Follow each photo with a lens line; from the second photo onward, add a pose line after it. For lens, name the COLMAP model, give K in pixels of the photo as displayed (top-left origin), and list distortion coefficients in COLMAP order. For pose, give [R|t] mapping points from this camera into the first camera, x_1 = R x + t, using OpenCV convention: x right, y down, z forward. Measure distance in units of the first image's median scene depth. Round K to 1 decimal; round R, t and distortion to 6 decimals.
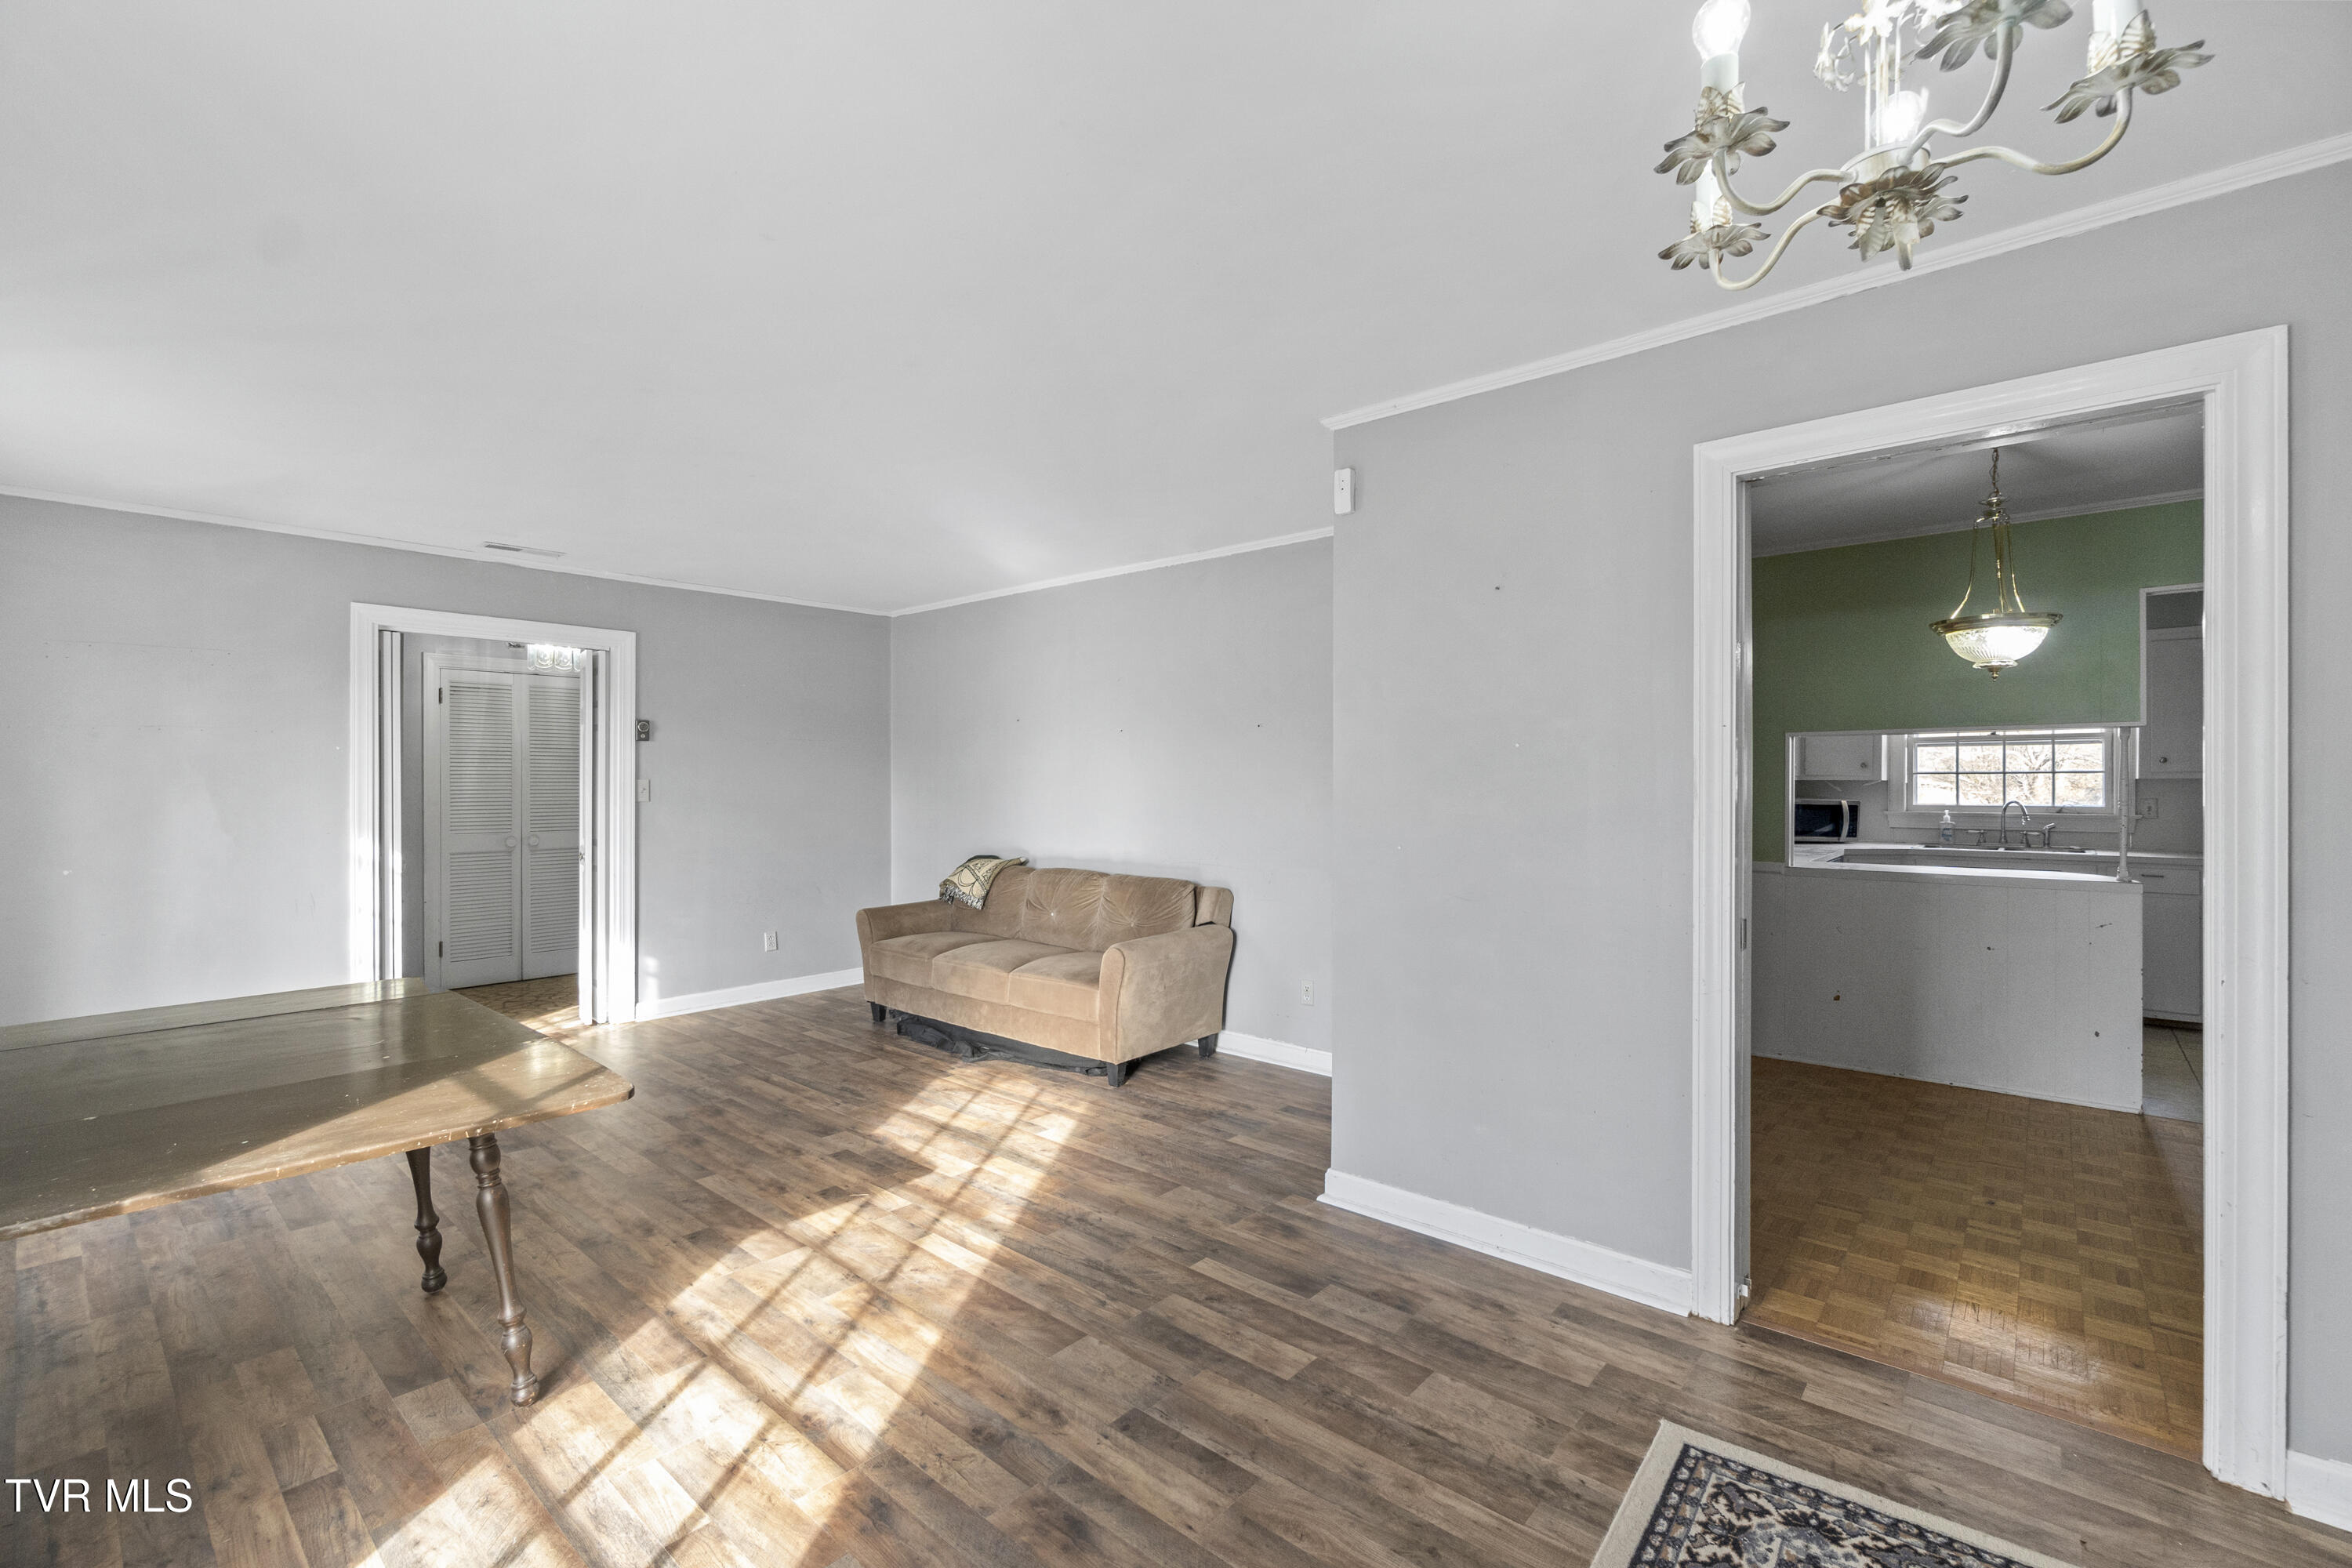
lens RADIAL K [[1022.7, 0, 1175.9], [0, 1022.7, 781.0], [0, 0, 1]] dist [-0.001296, -0.000497]
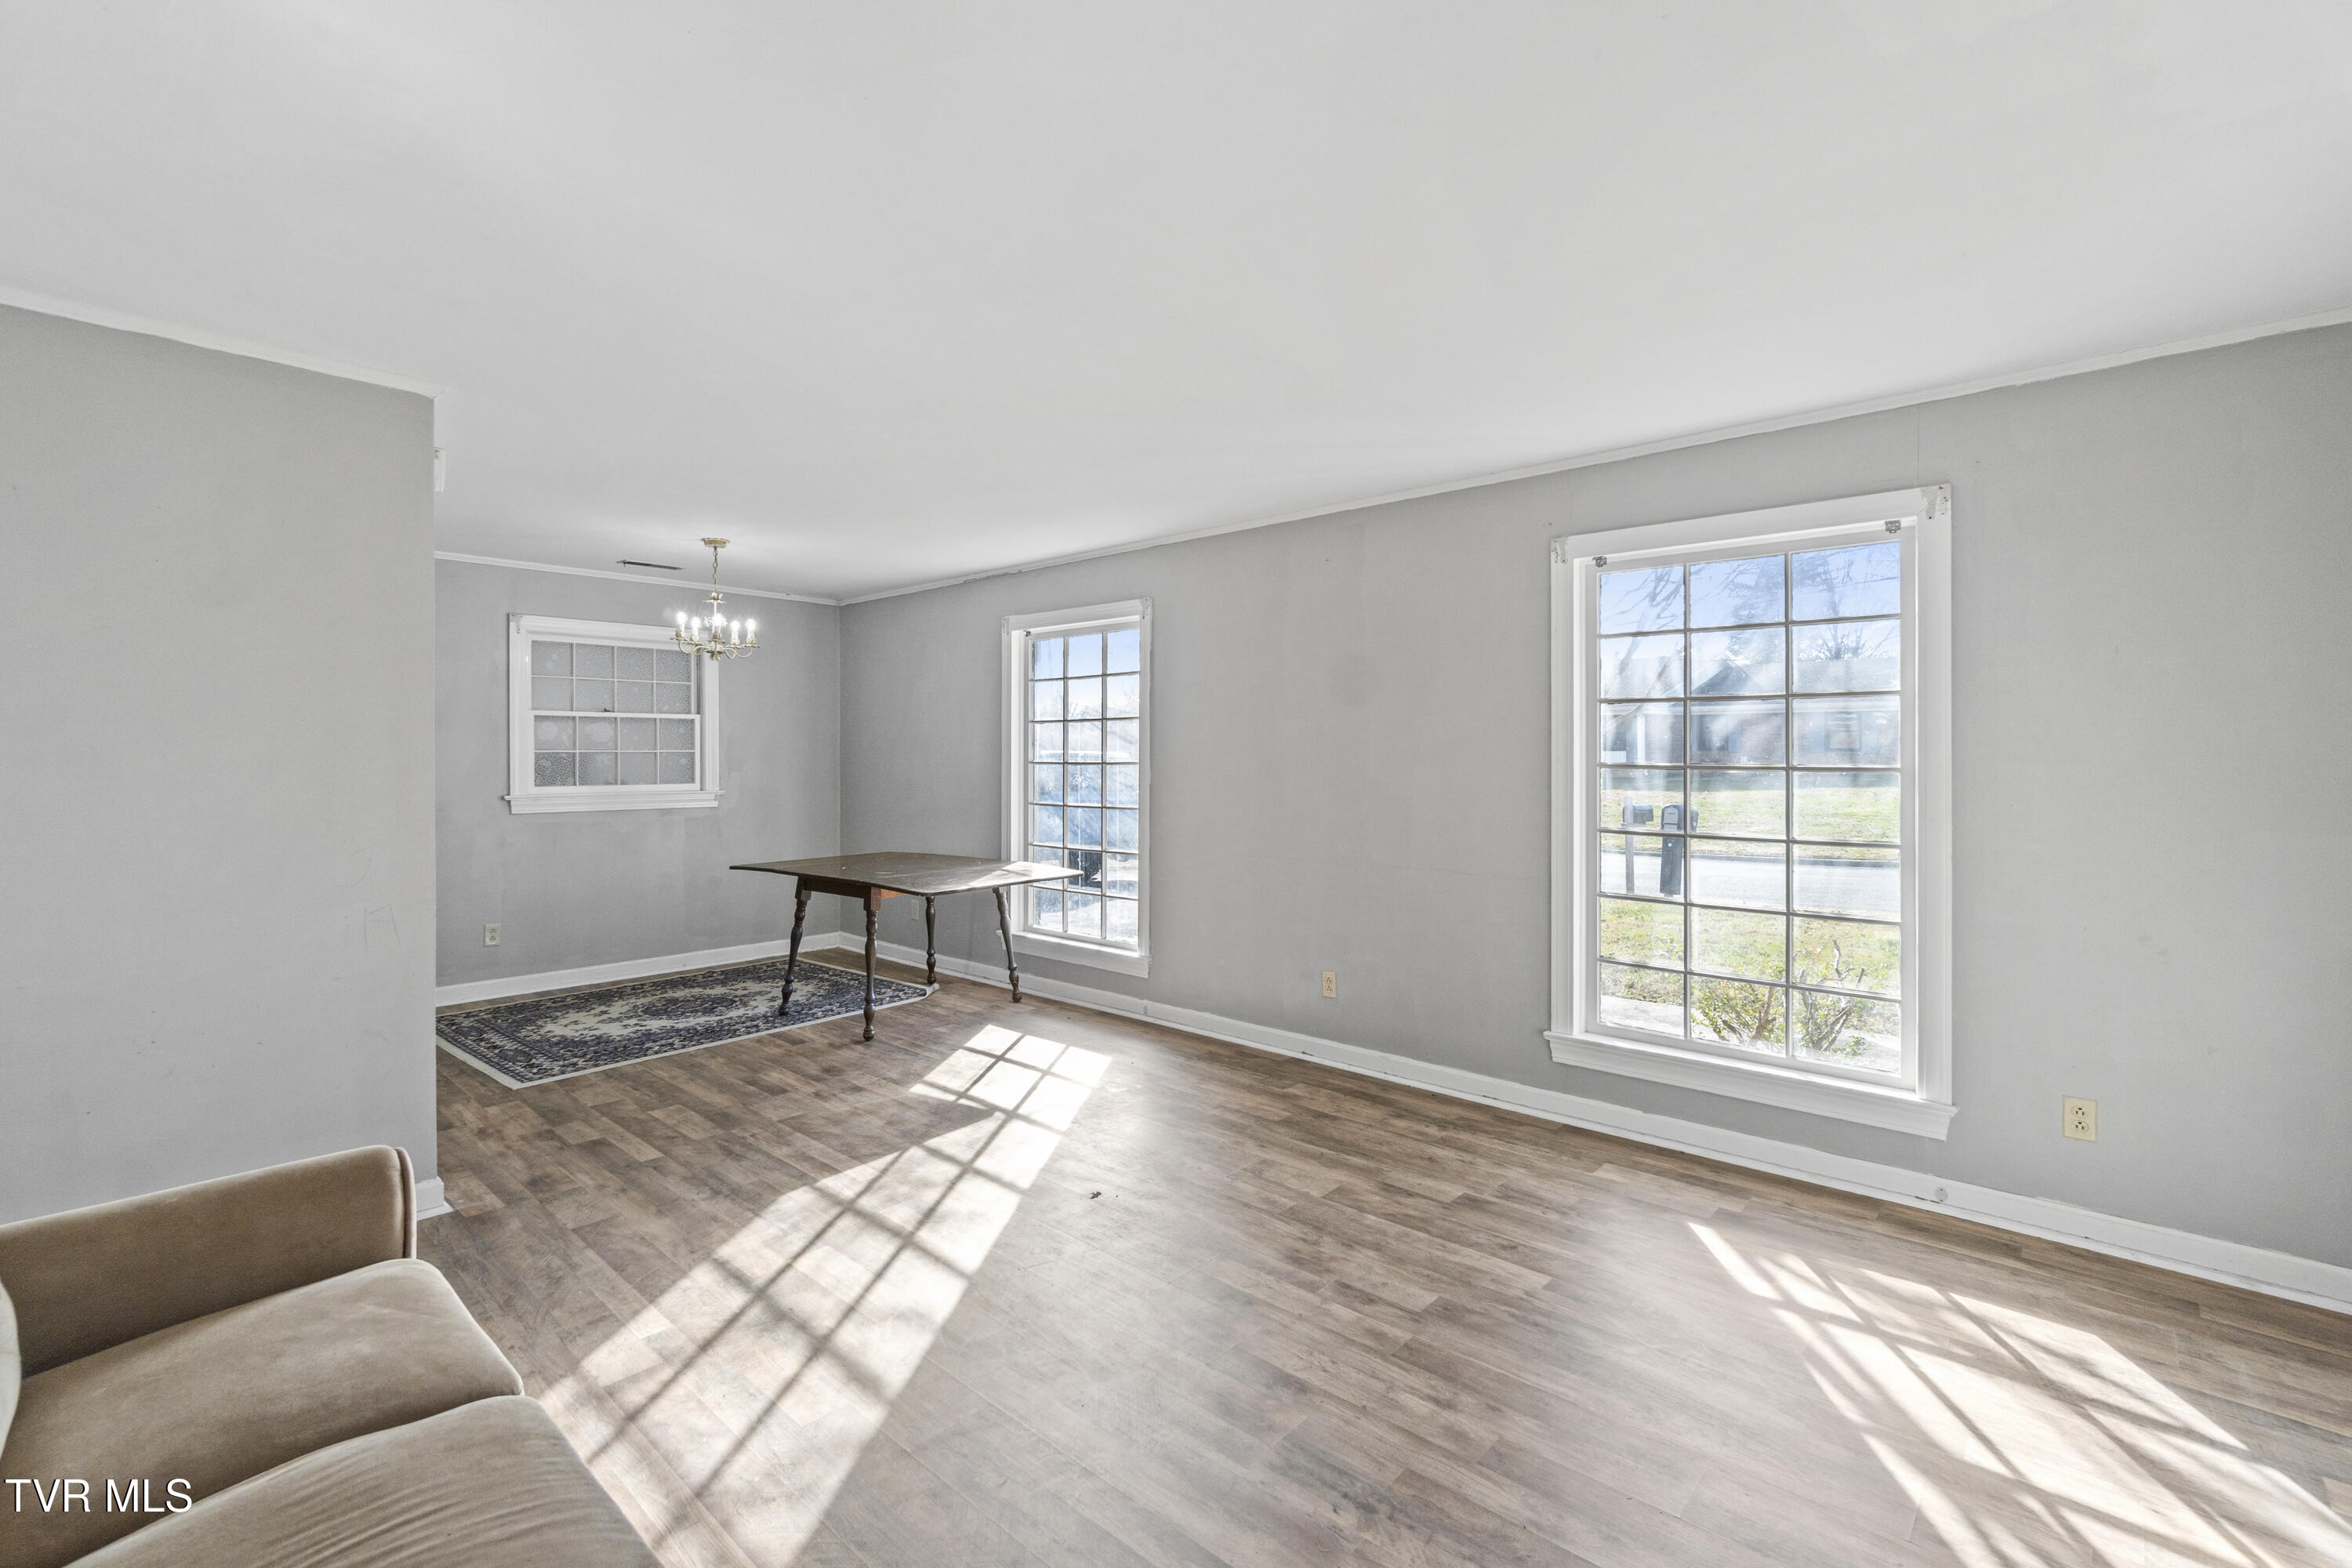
lens RADIAL K [[1022.7, 0, 1173.9], [0, 1022.7, 776.1], [0, 0, 1]] dist [-0.001296, -0.000497]
pose [[-0.999972, 0.001167, 0.007409, -0.655561], [0.001235, 0.999957, 0.009191, 0.001577], [-0.007398, 0.009199, -0.999930, 2.370724]]
